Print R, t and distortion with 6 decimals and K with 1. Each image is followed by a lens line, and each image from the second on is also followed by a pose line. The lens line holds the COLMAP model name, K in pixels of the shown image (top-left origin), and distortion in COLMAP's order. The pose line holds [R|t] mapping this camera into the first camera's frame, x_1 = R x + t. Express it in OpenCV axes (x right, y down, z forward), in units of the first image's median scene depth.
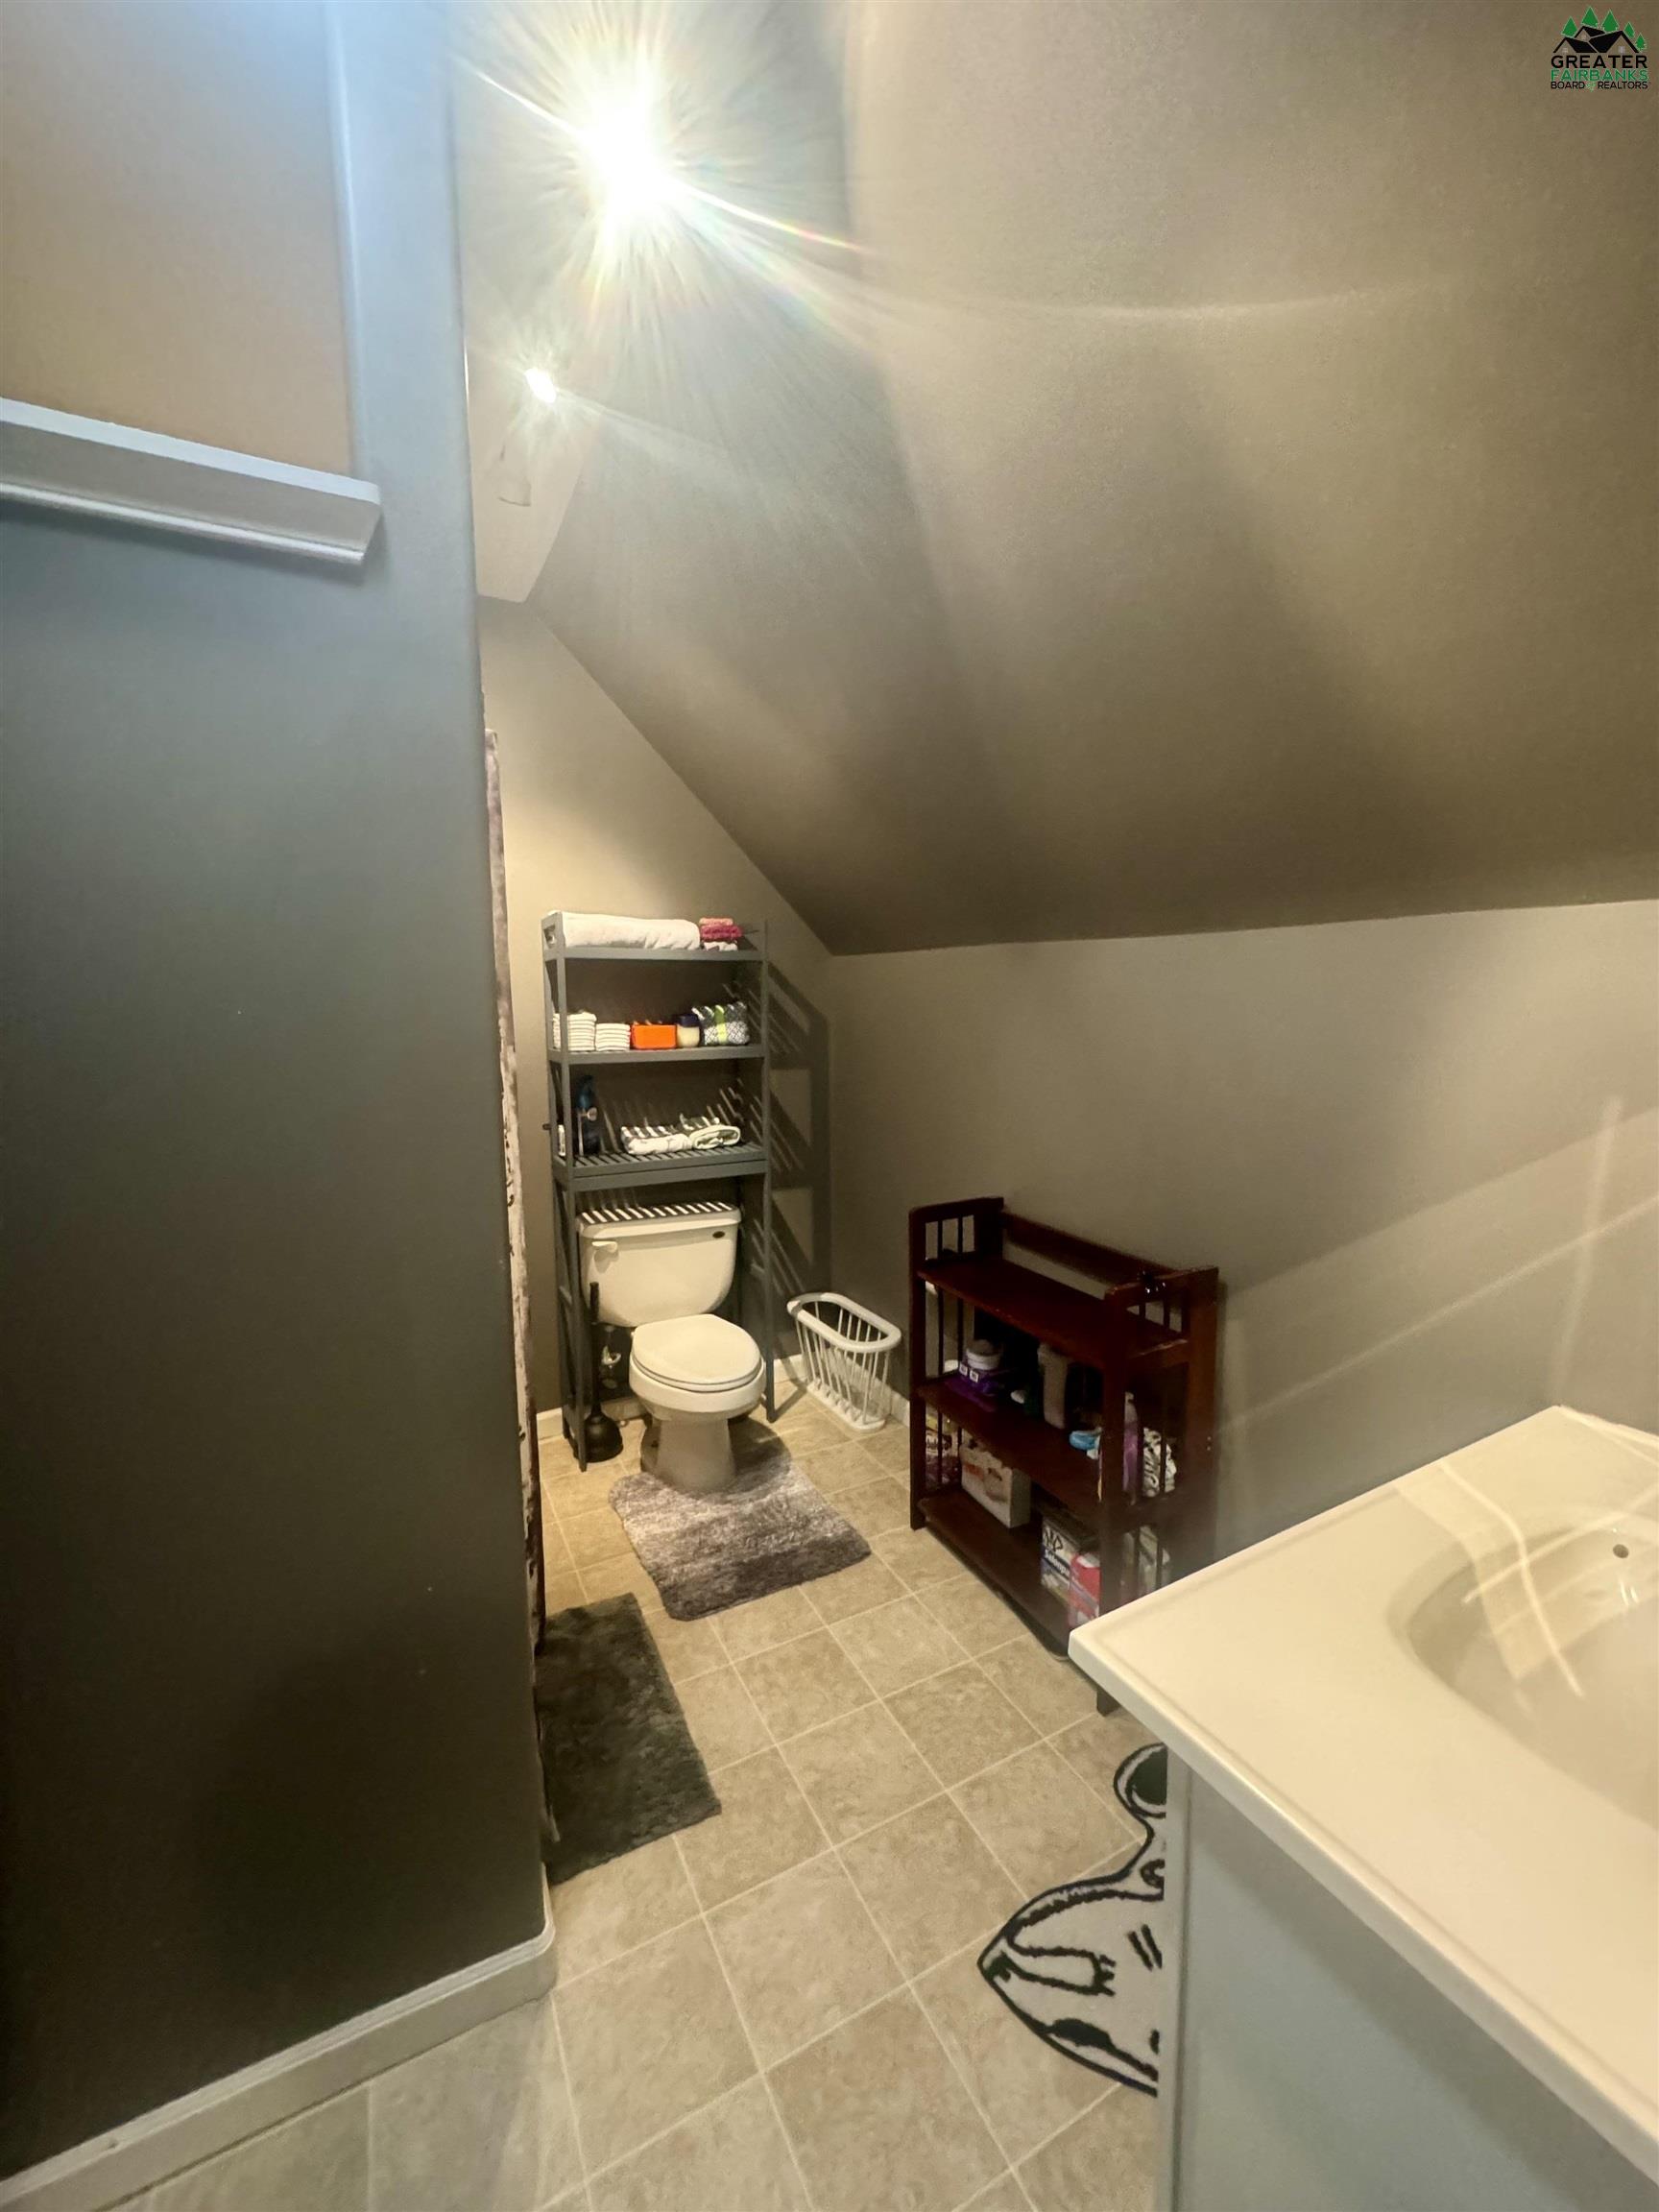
lens RADIAL K [[878.9, 0, 829.5], [0, 878.9, 1106.0], [0, 0, 1]] dist [-0.001891, 0.000408]
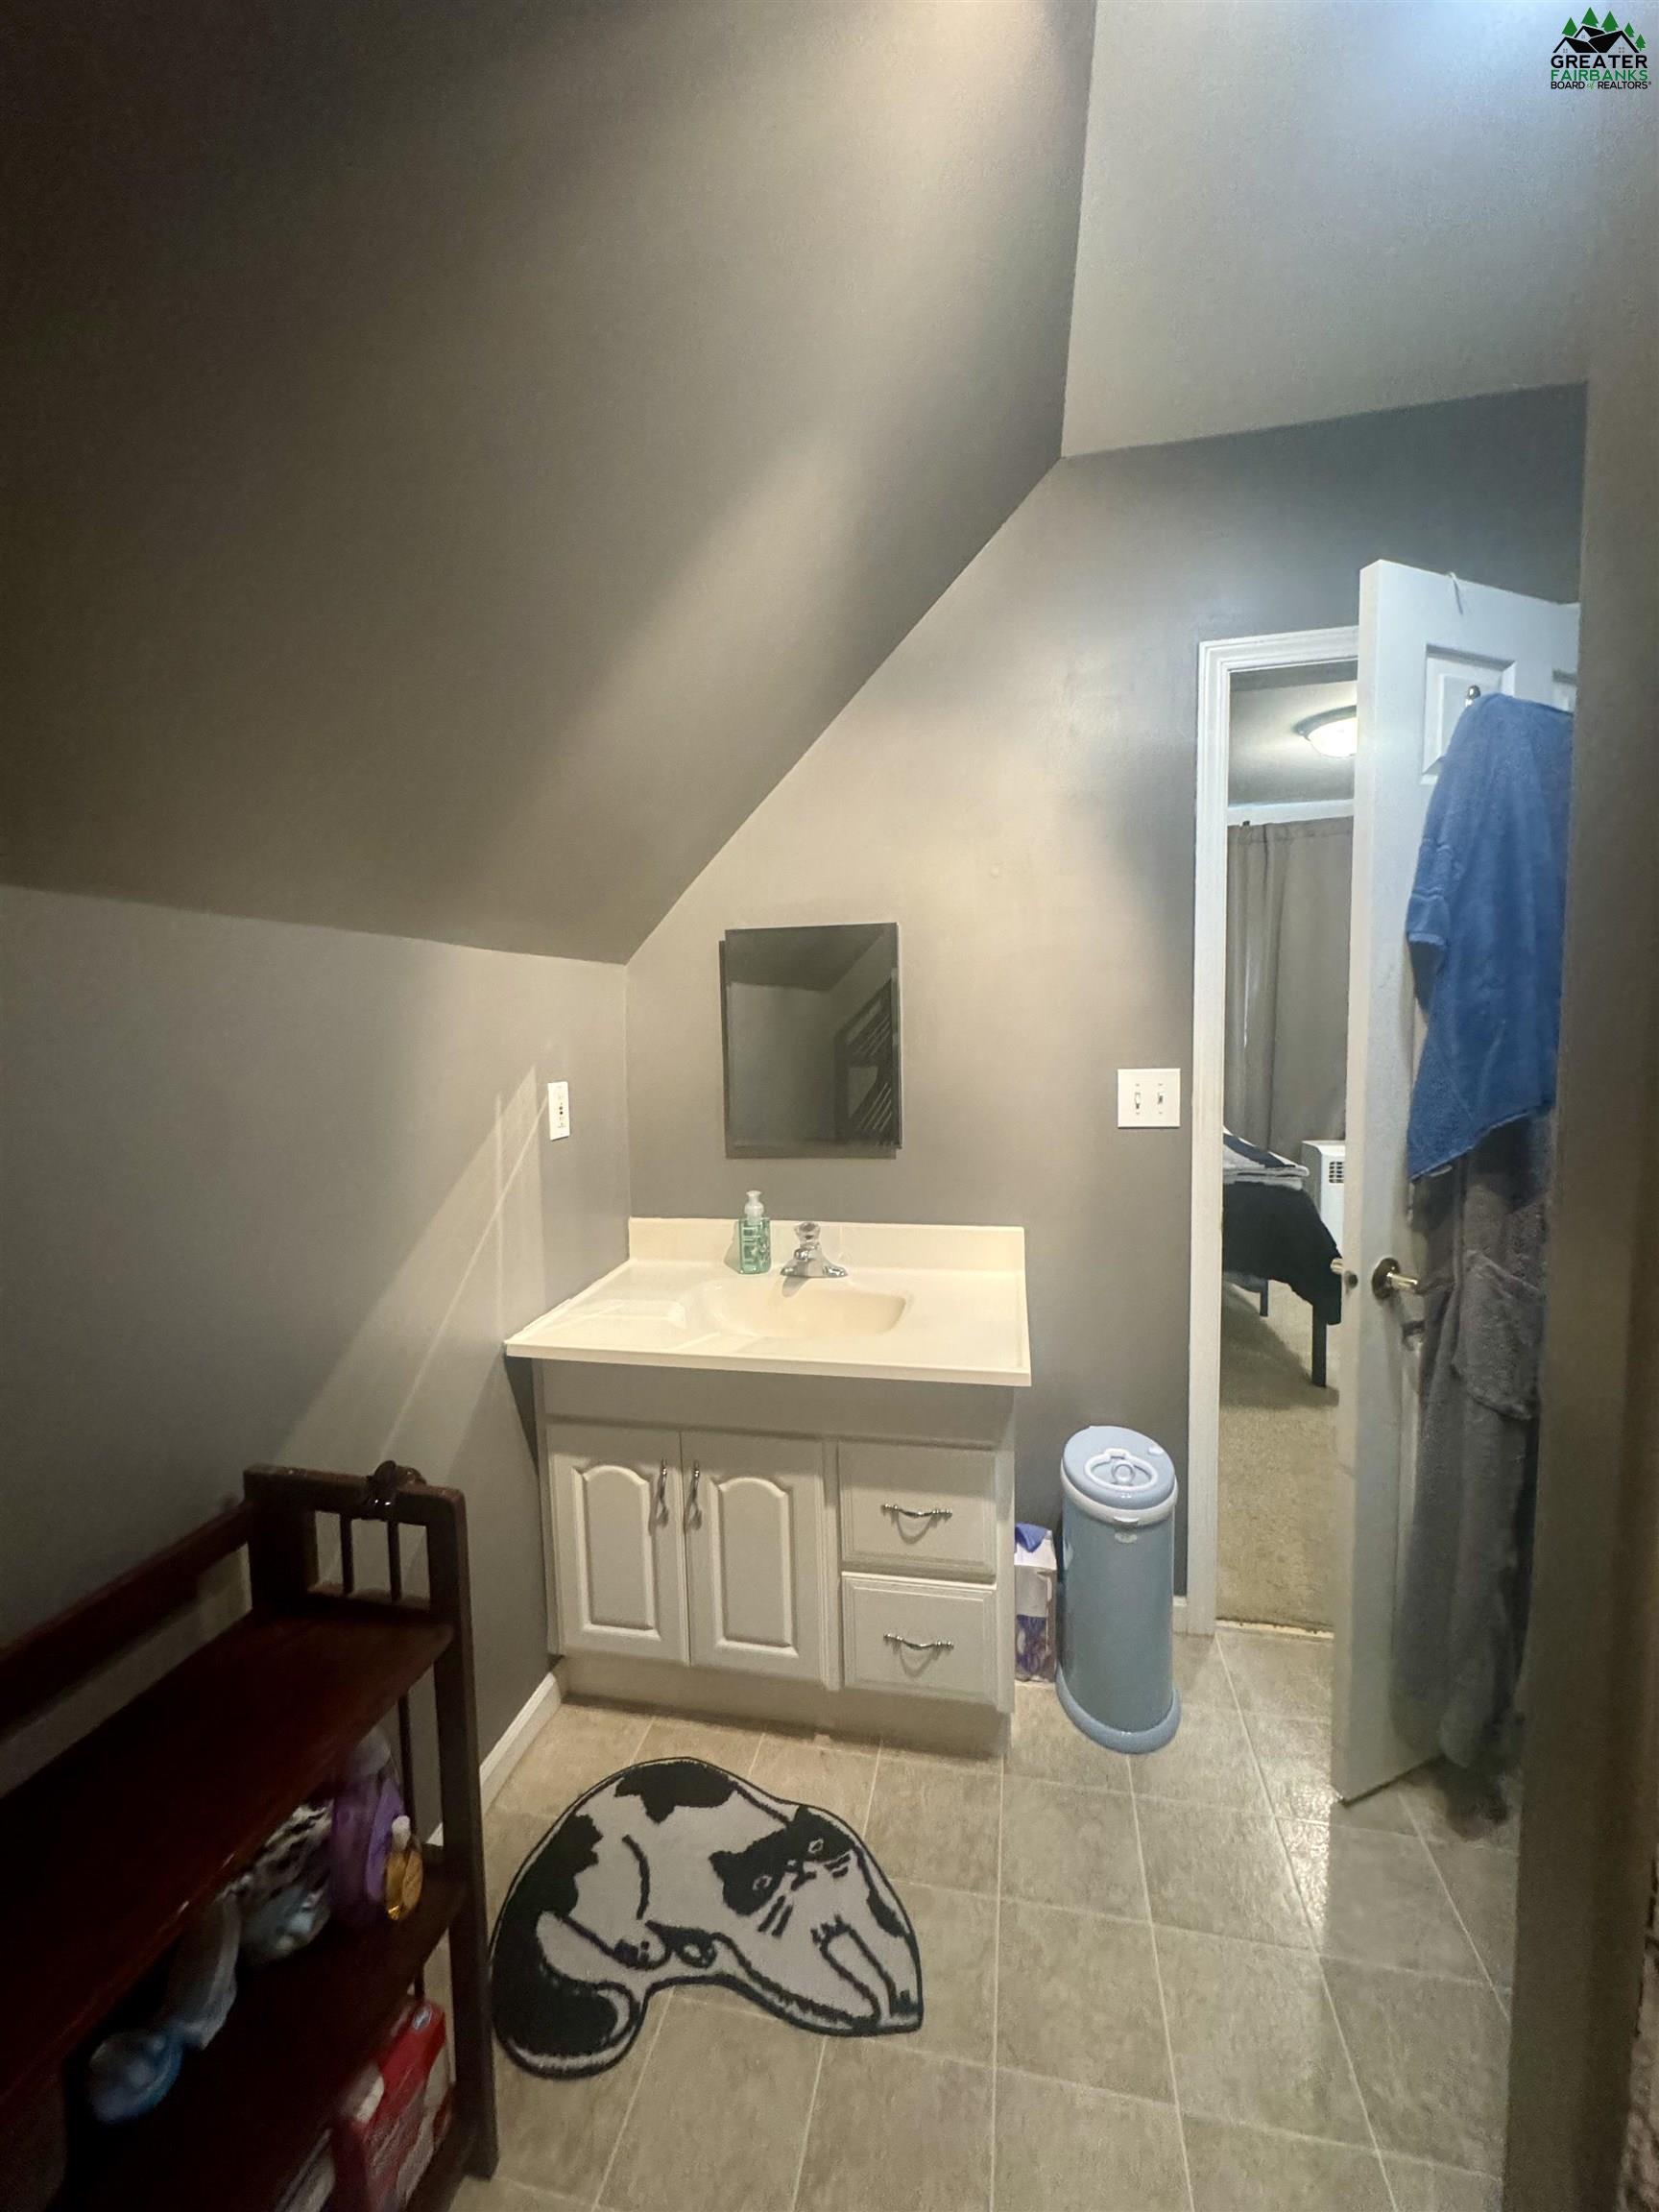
lens RADIAL K [[885.1, 0, 827.4], [0, 885.1, 1100.4], [0, 0, 1]] dist [-0.000984, -0.000216]
pose [[-0.770496, -0.029036, 0.636784, -0.324217], [0.103432, 0.980029, 0.169838, -0.166286], [-0.628998, 0.196723, -0.752105, 1.551794]]
